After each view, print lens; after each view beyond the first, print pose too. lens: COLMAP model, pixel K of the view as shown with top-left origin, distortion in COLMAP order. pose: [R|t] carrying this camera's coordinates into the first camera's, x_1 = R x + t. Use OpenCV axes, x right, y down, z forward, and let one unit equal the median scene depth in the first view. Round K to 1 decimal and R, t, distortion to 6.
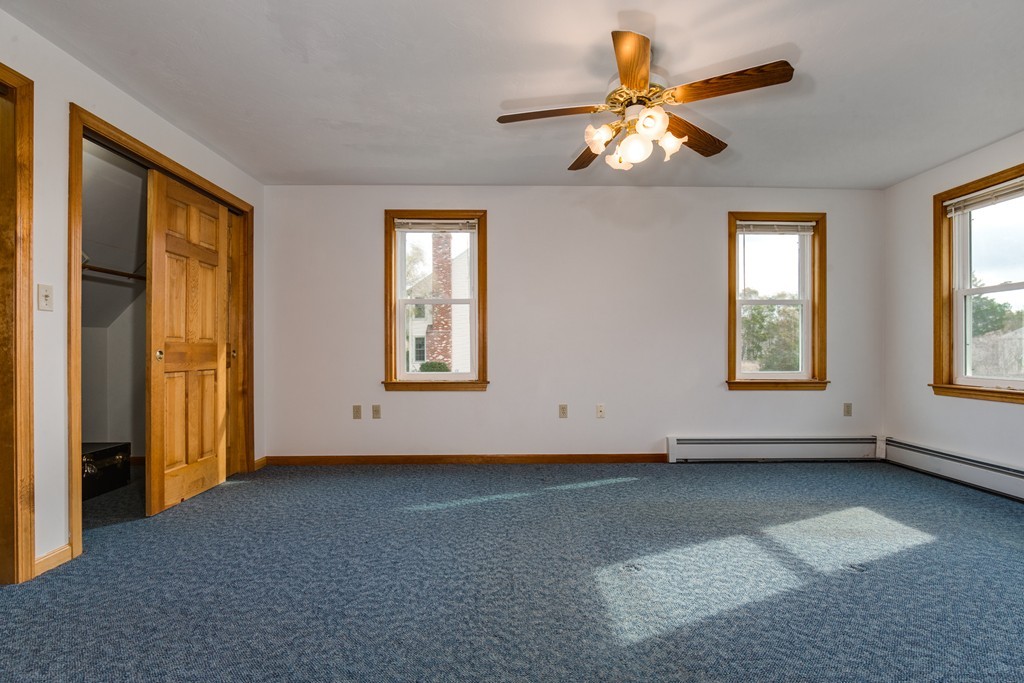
lens RADIAL K [[465.5, 0, 517.0], [0, 465.5, 354.8], [0, 0, 1]] dist [-0.001974, -0.000057]
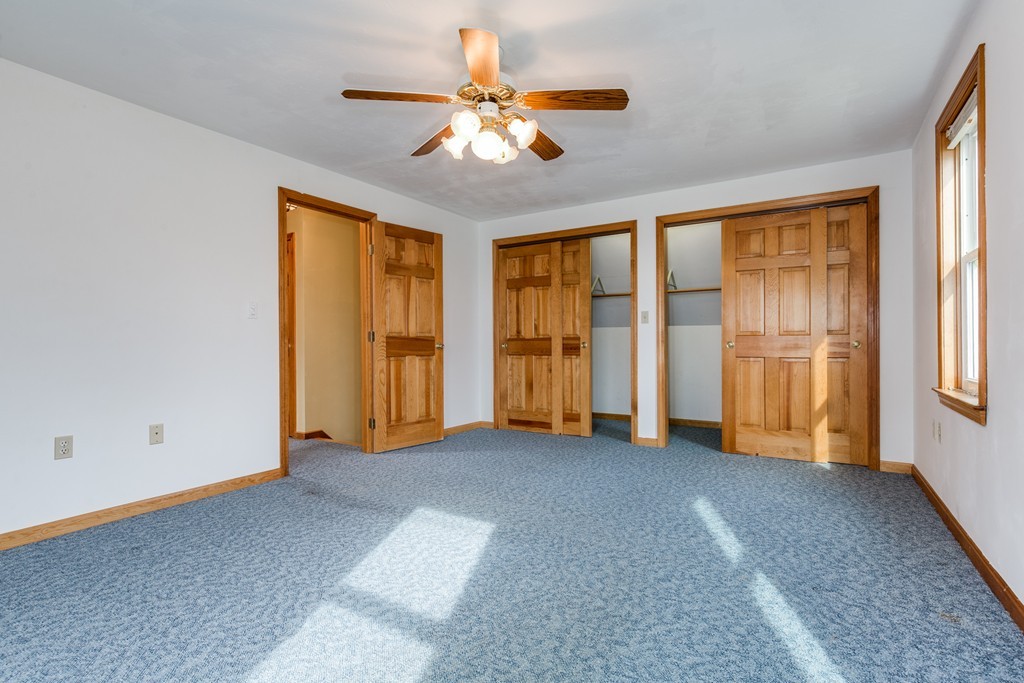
lens RADIAL K [[465.5, 0, 517.0], [0, 465.5, 354.8], [0, 0, 1]] dist [-0.001974, -0.000057]
pose [[-0.517781, 0.021282, -0.855249, 1.097814], [-0.003139, 0.999637, 0.026776, -0.006690], [0.855508, 0.016549, -0.517526, 1.589355]]
